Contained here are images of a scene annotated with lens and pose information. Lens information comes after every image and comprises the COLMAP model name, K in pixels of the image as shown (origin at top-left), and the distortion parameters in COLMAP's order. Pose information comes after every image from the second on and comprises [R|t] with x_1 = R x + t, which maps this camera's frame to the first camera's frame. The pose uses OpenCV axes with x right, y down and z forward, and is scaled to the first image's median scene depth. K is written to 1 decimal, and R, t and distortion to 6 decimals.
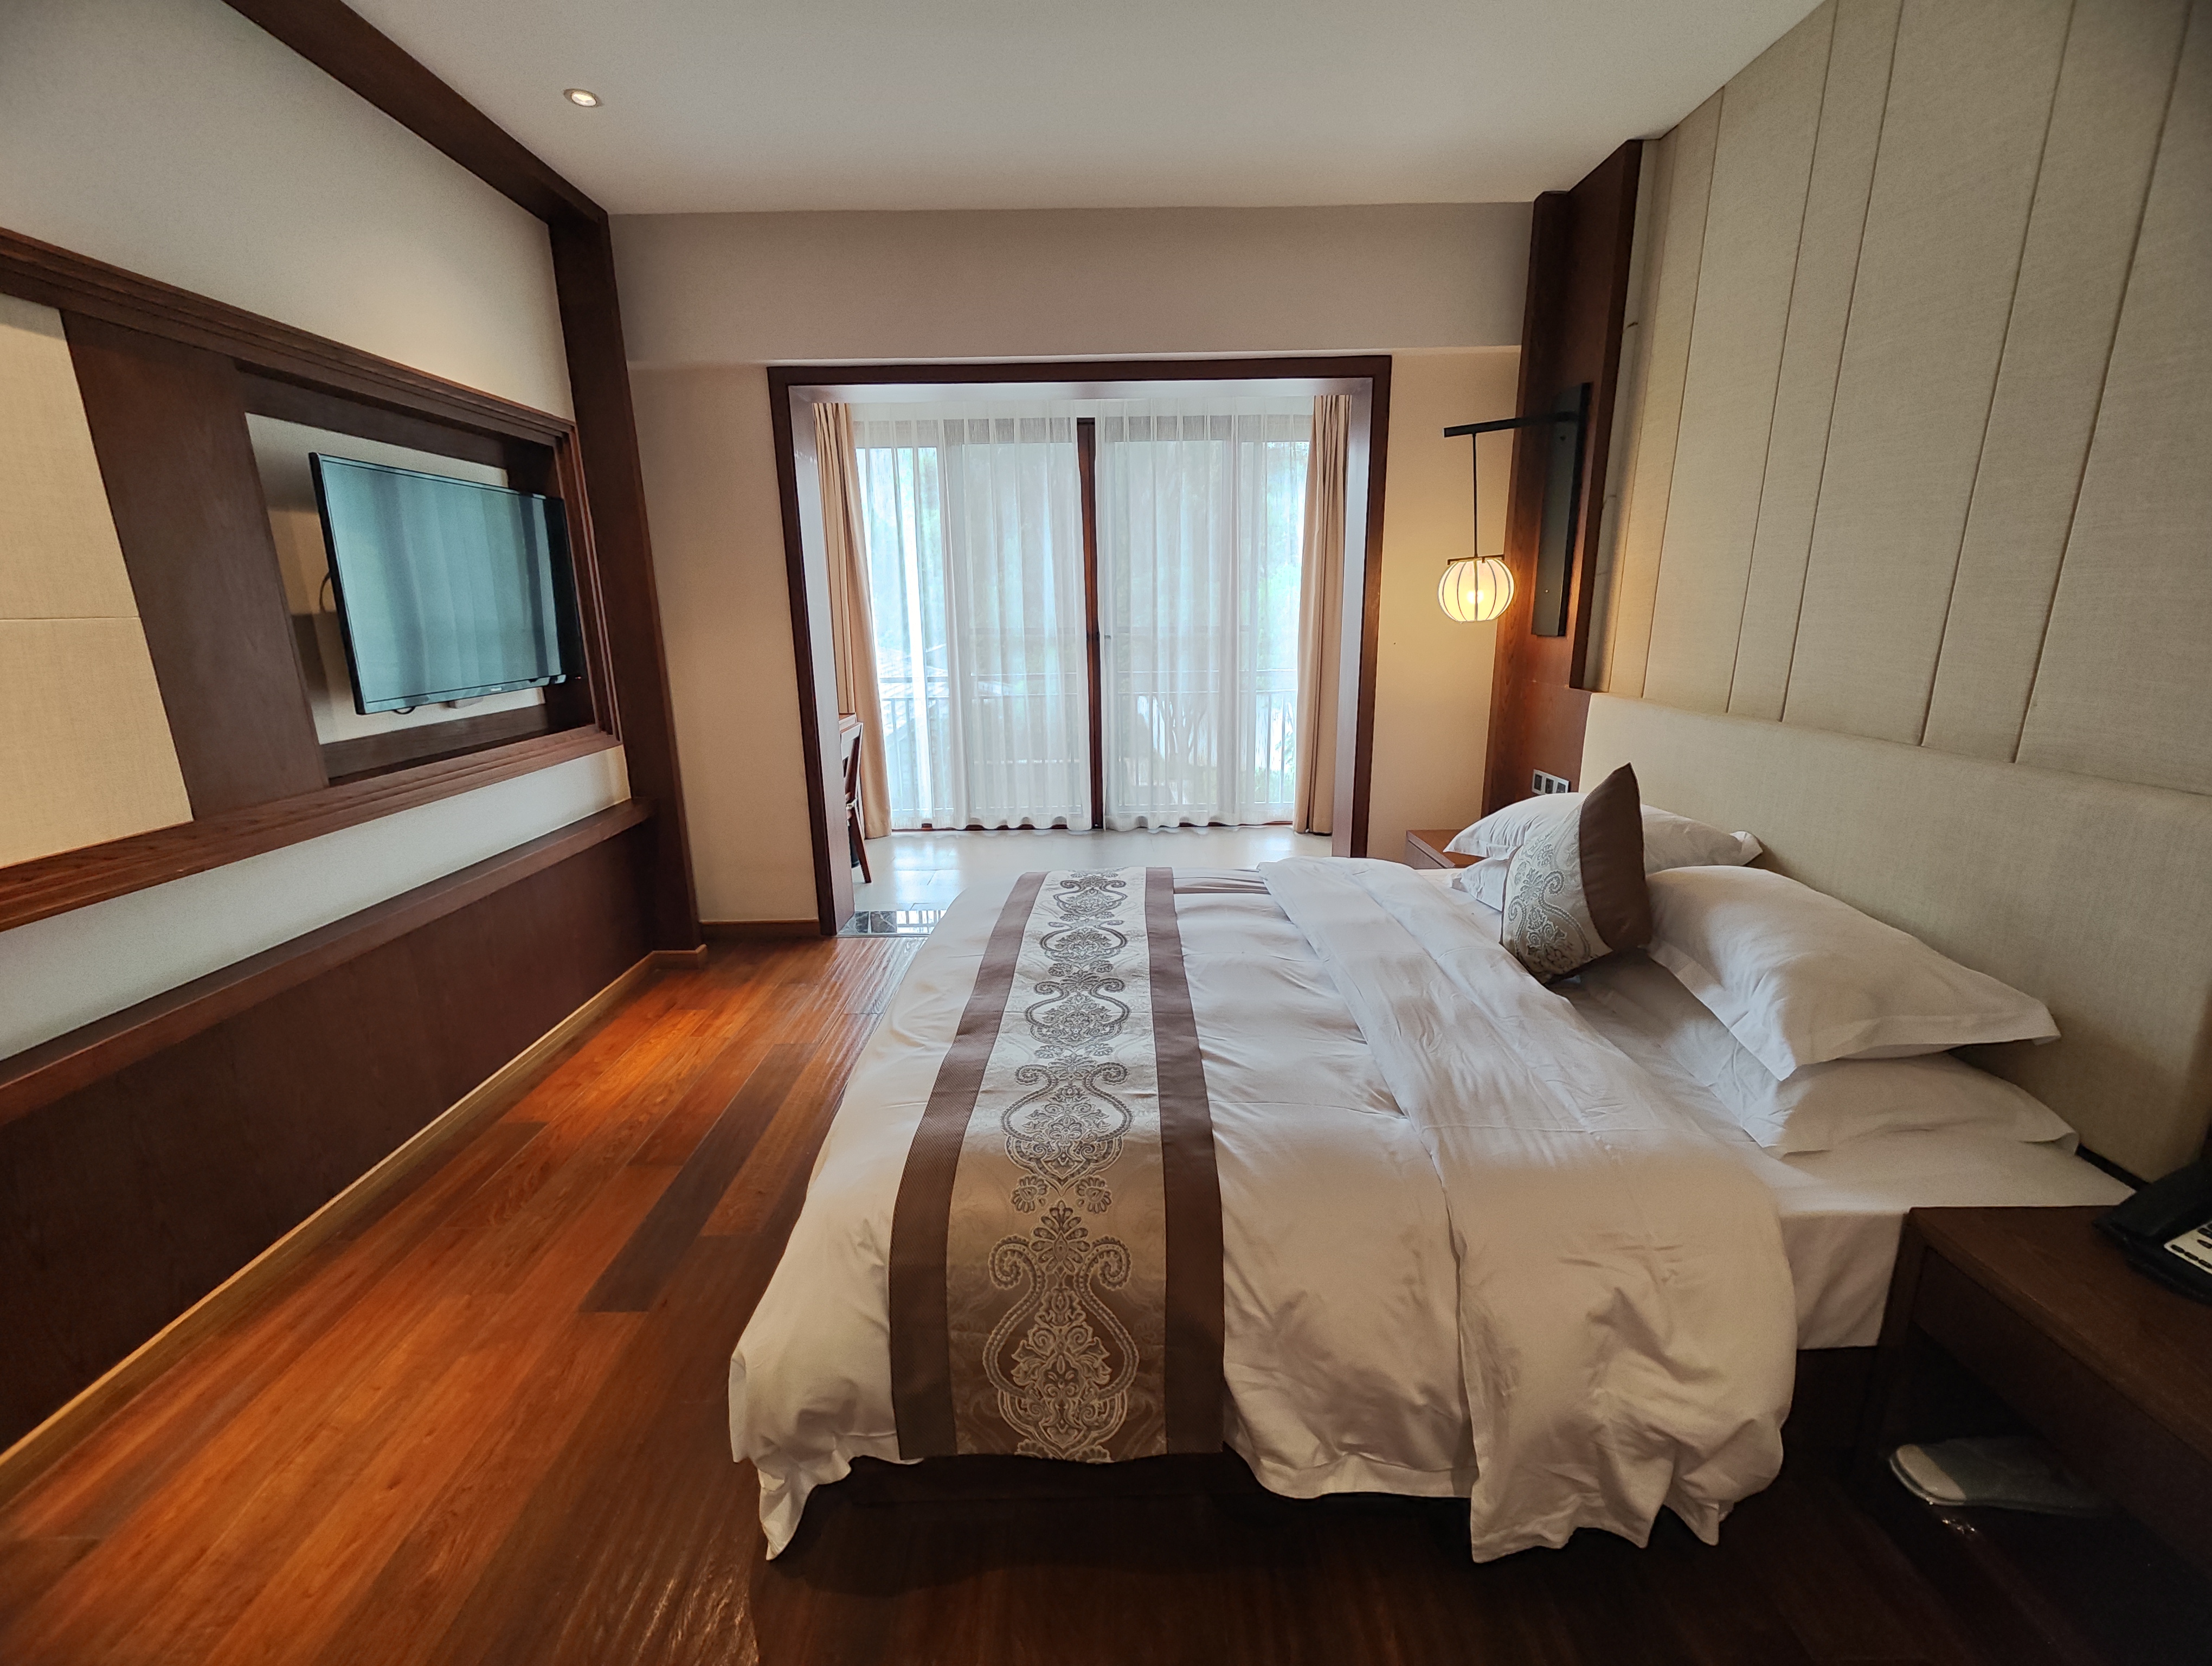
lens RADIAL K [[905.0, 0, 1106.0], [0, 905.0, 833.0], [0, 0, 1]] dist [-0.000141, 0.000005]
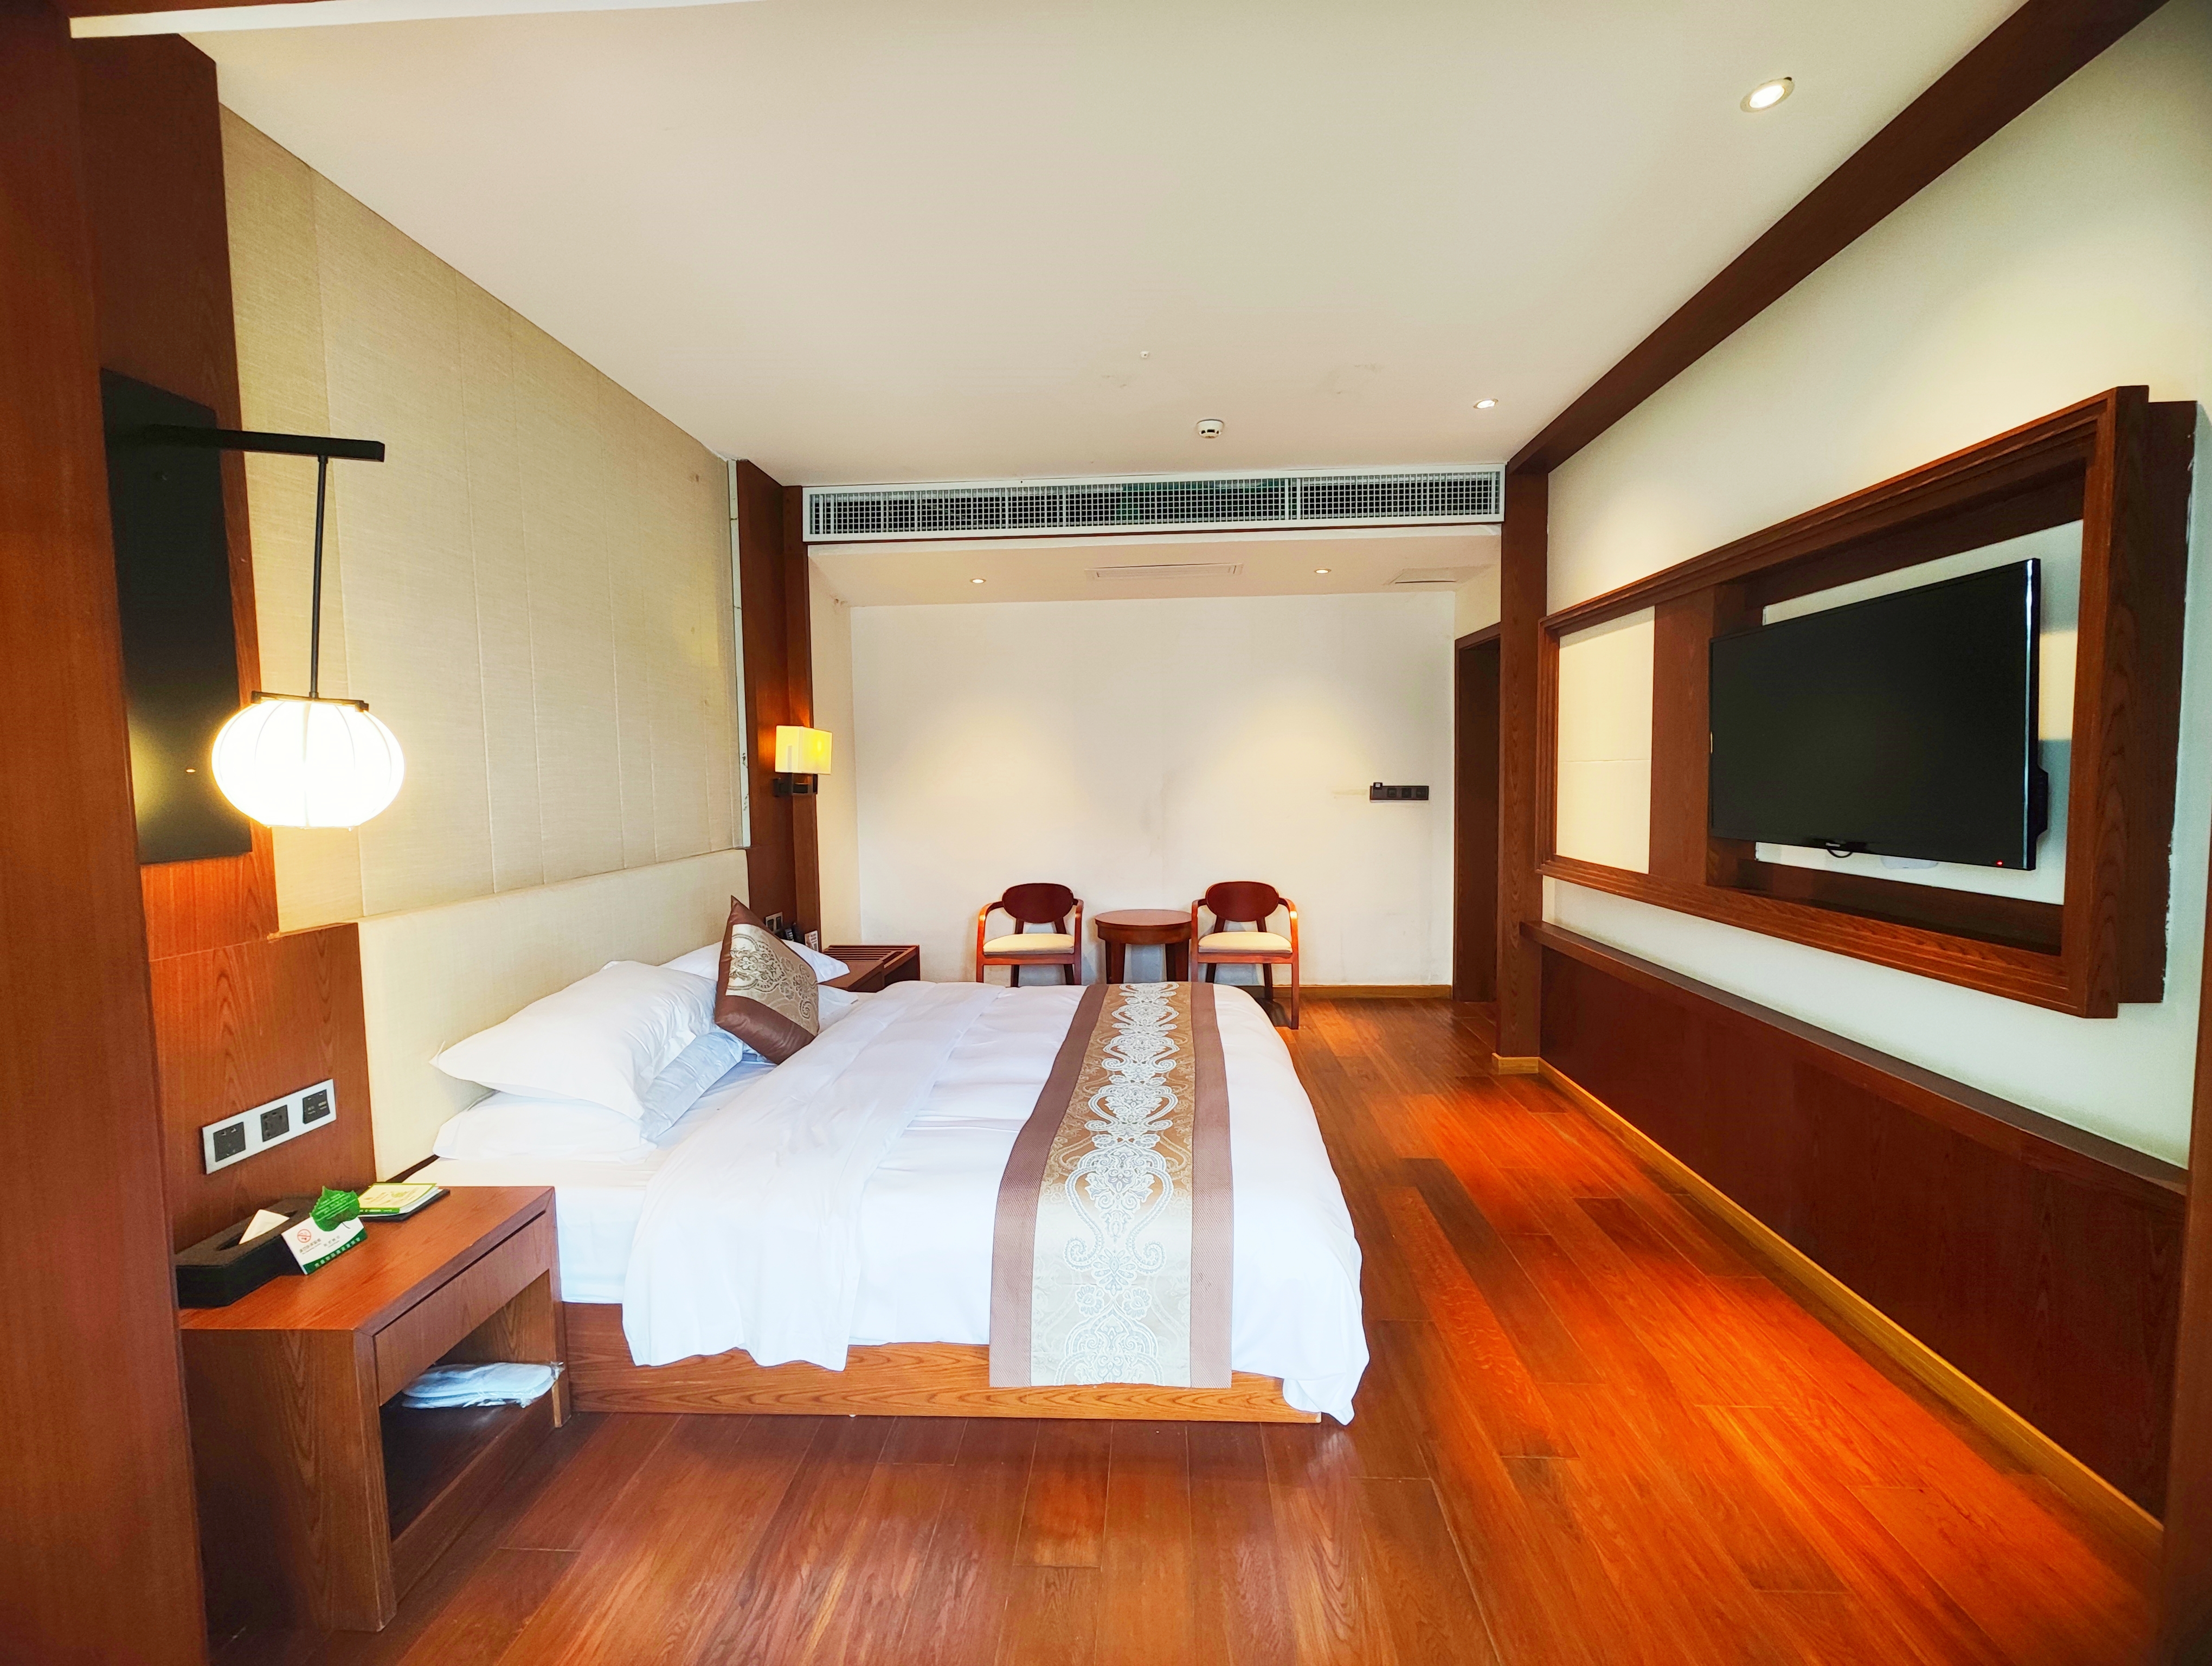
lens RADIAL K [[905.0, 0, 1106.0], [0, 905.0, 833.0], [0, 0, 1]] dist [-0.000141, 0.000005]
pose [[-0.997604, 0.028570, 0.063008, -0.060518], [0.046541, 0.951000, 0.305668, -0.488994], [-0.051188, 0.307868, -0.950051, 1.958353]]
